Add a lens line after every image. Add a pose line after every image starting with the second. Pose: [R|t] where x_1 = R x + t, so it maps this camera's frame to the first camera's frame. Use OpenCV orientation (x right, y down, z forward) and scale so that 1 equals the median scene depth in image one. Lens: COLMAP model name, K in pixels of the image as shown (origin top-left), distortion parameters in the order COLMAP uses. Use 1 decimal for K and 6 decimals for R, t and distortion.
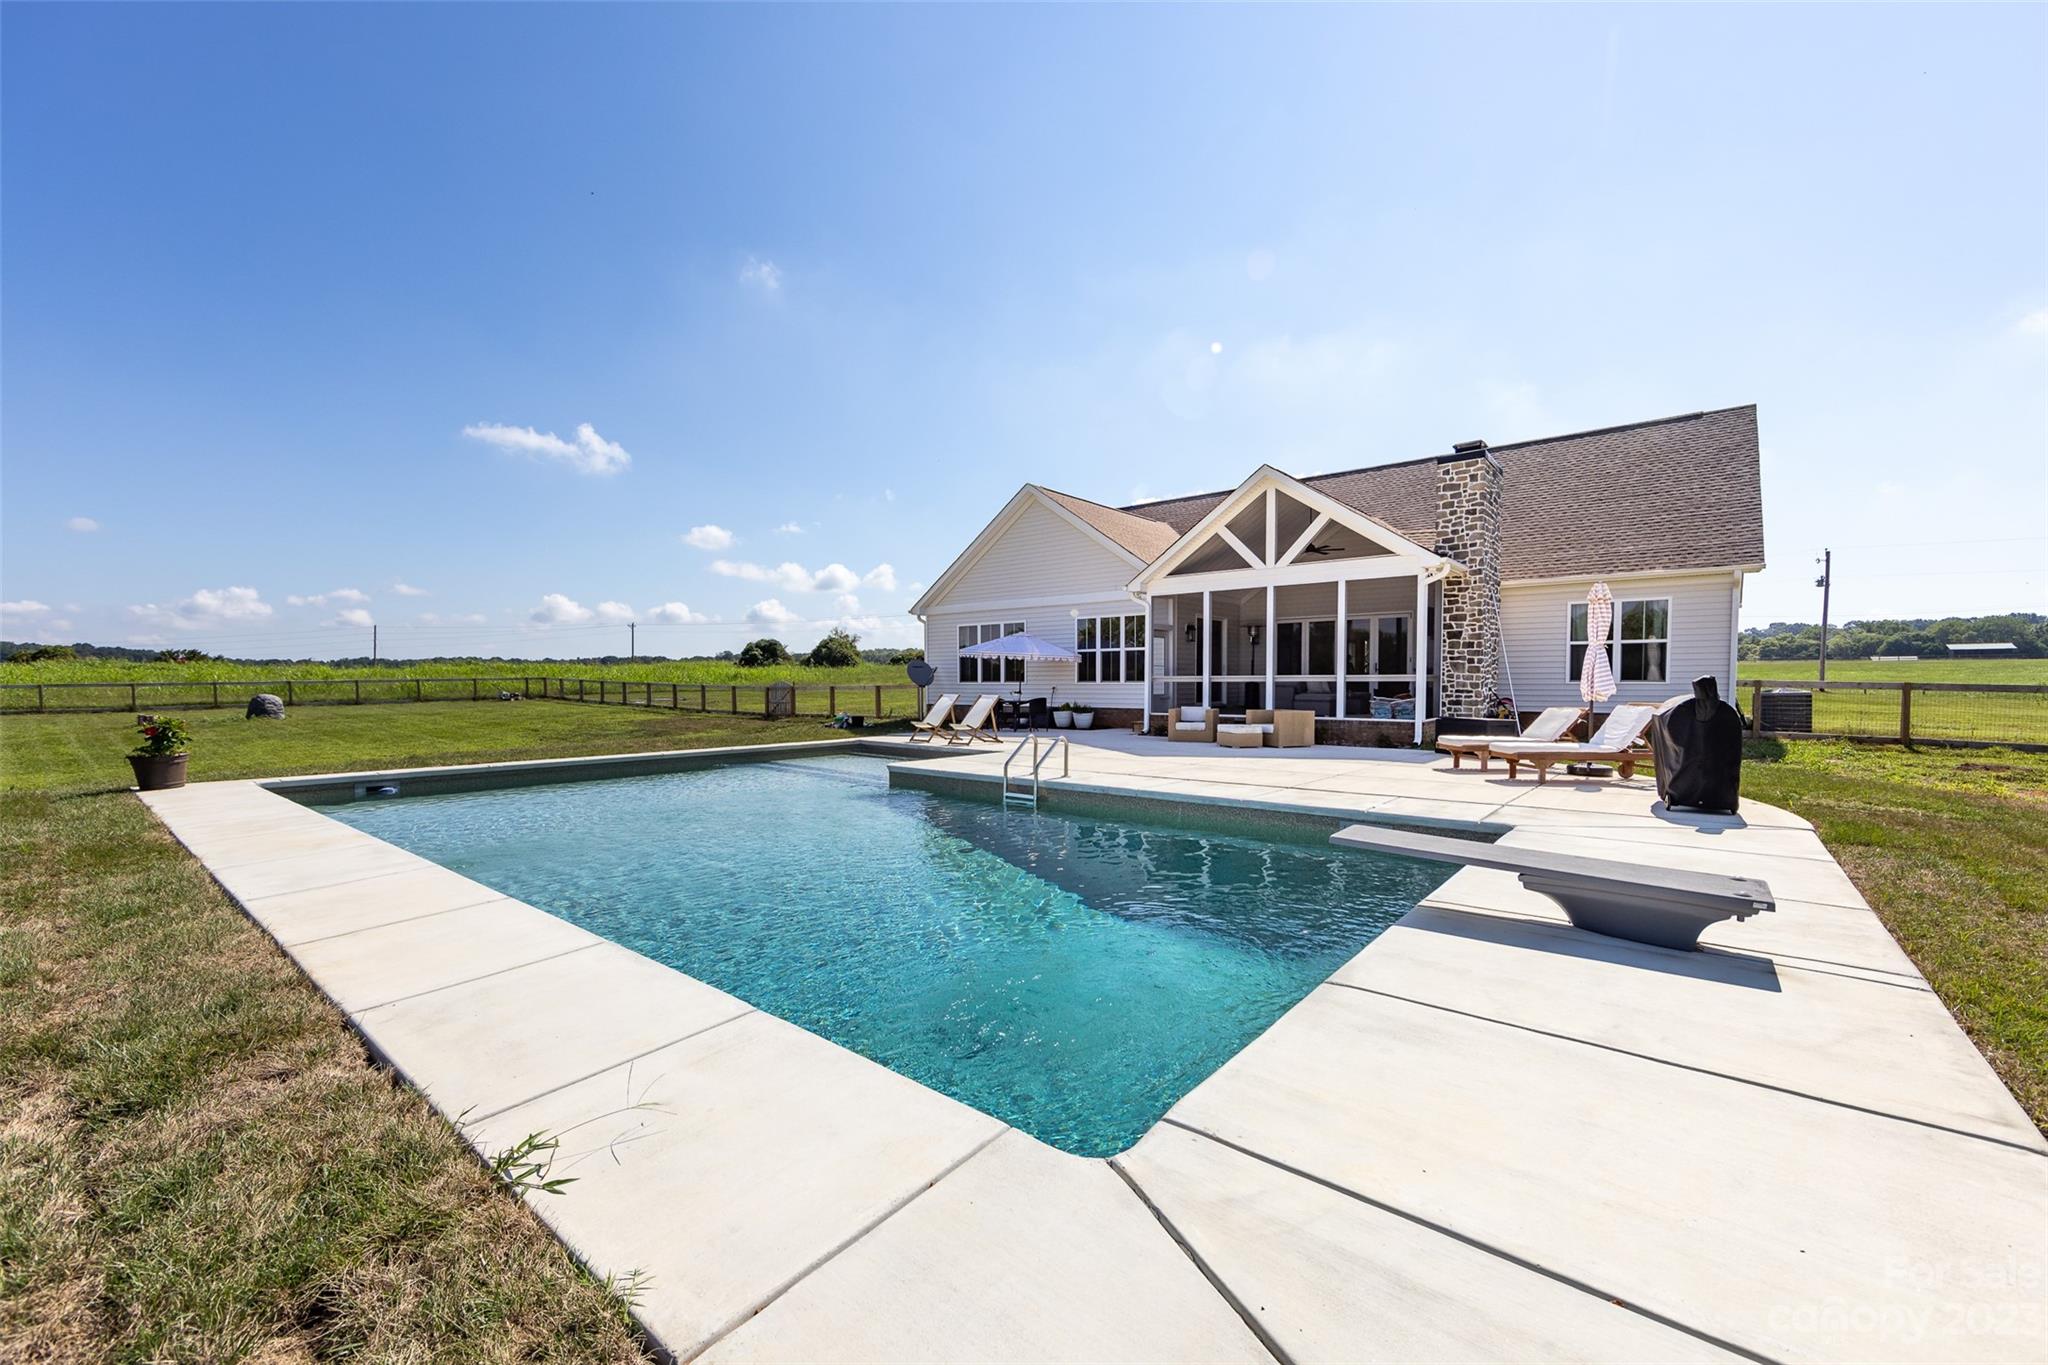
lens RADIAL K [[818.8, 0, 1024.0], [0, 818.8, 682.5], [0, 0, 1]] dist [-0.033372, 0.000045]
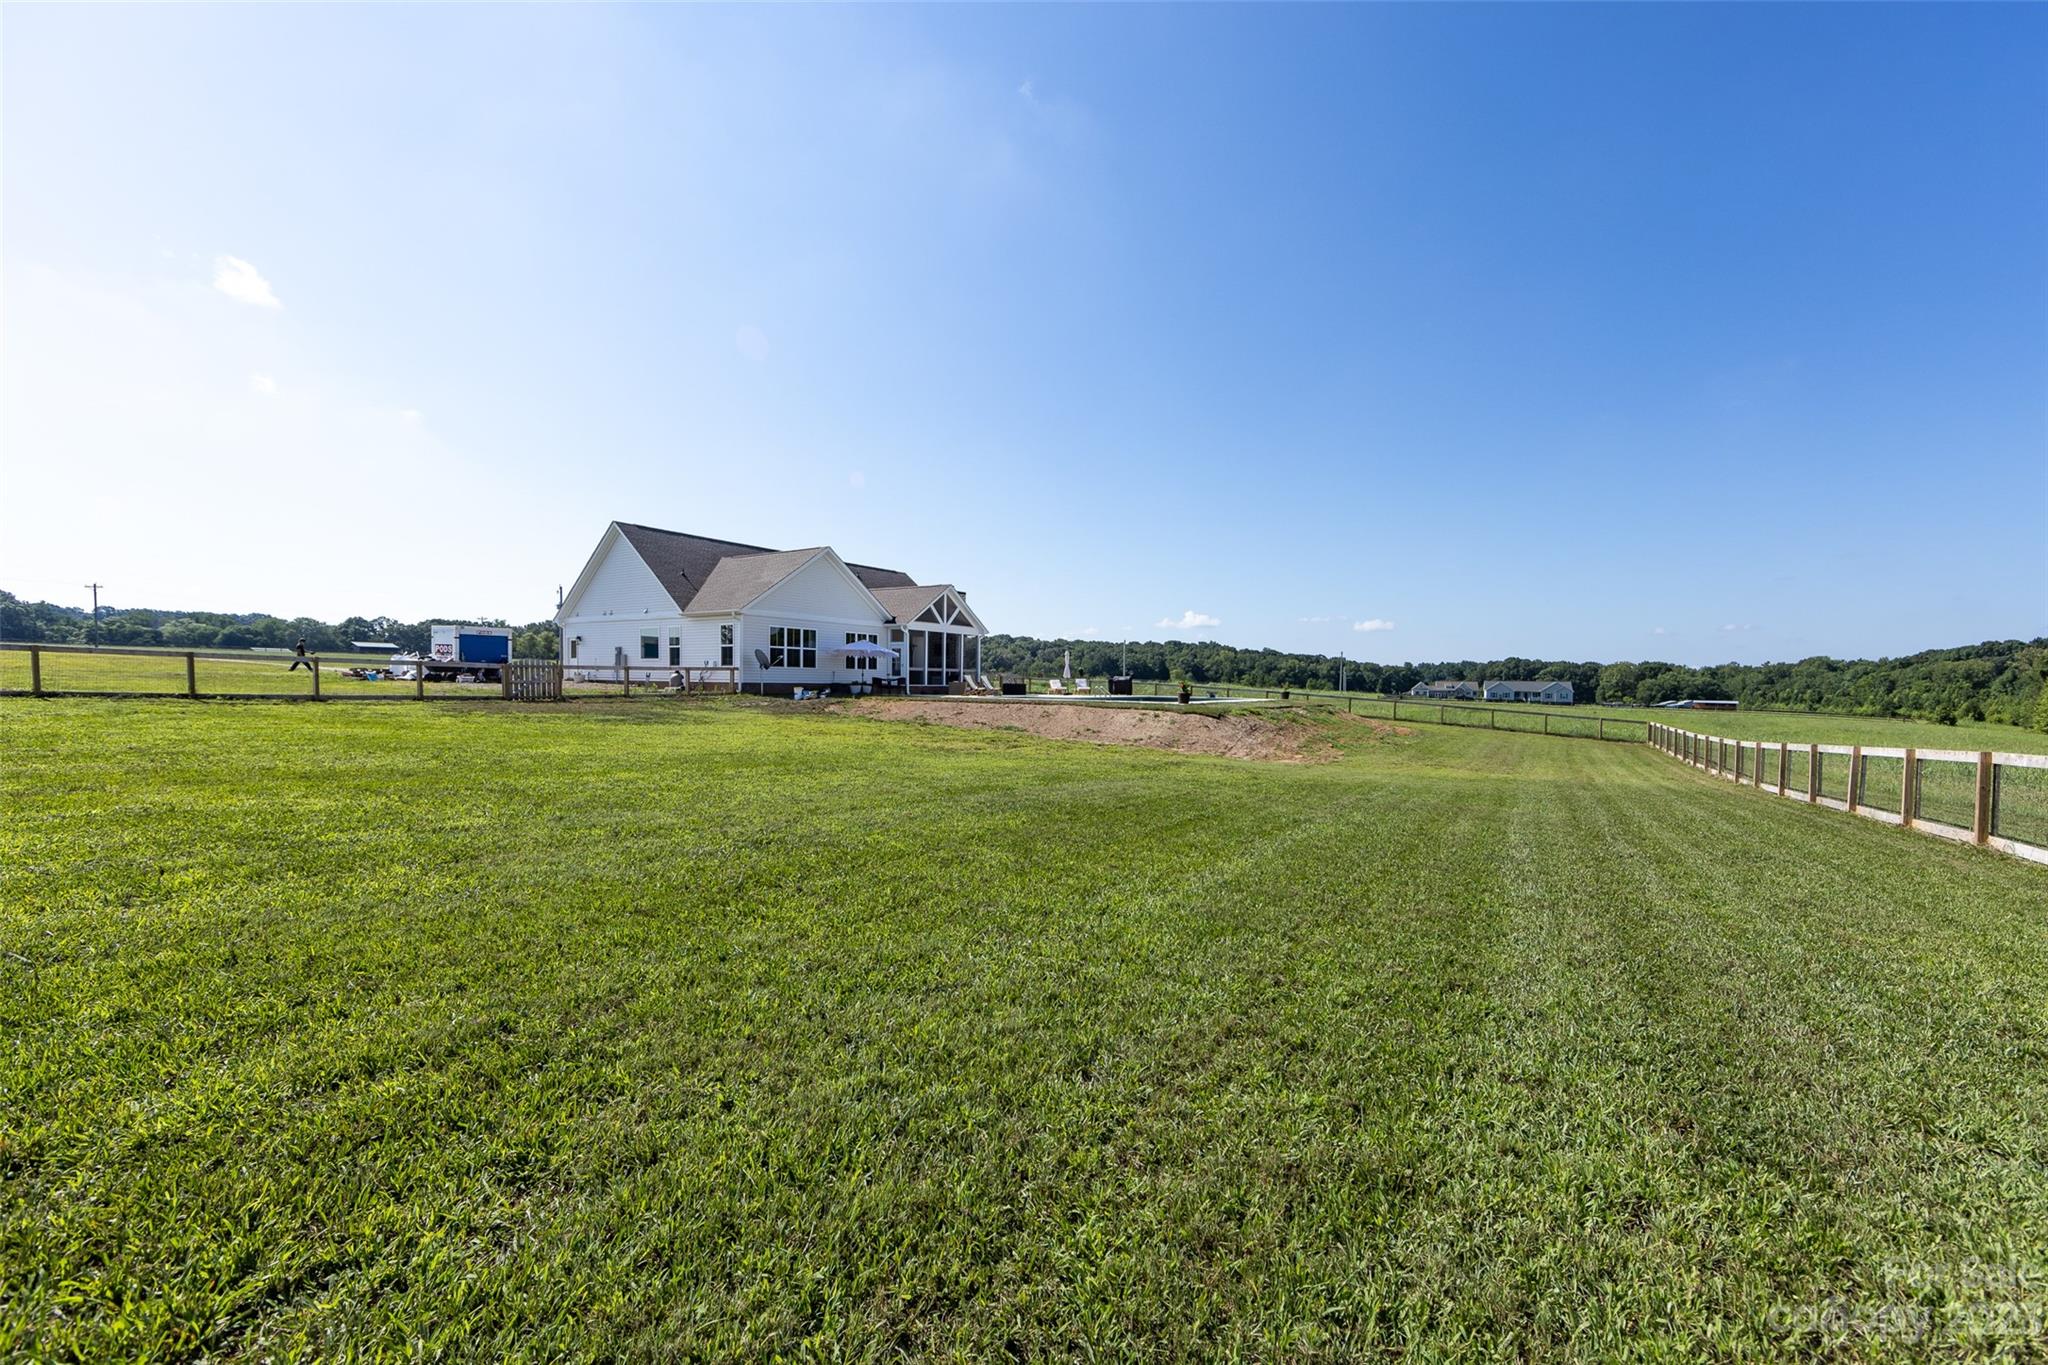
lens RADIAL K [[818.8, 0, 1024.0], [0, 818.8, 682.5], [0, 0, 1]] dist [-0.033372, 0.000045]
pose [[-0.130052, -0.003113, 0.991502, -1.569880], [-0.010280, 0.999946, 0.001791, 0.021092], [-0.991454, -0.009960, -0.130077, 0.758793]]
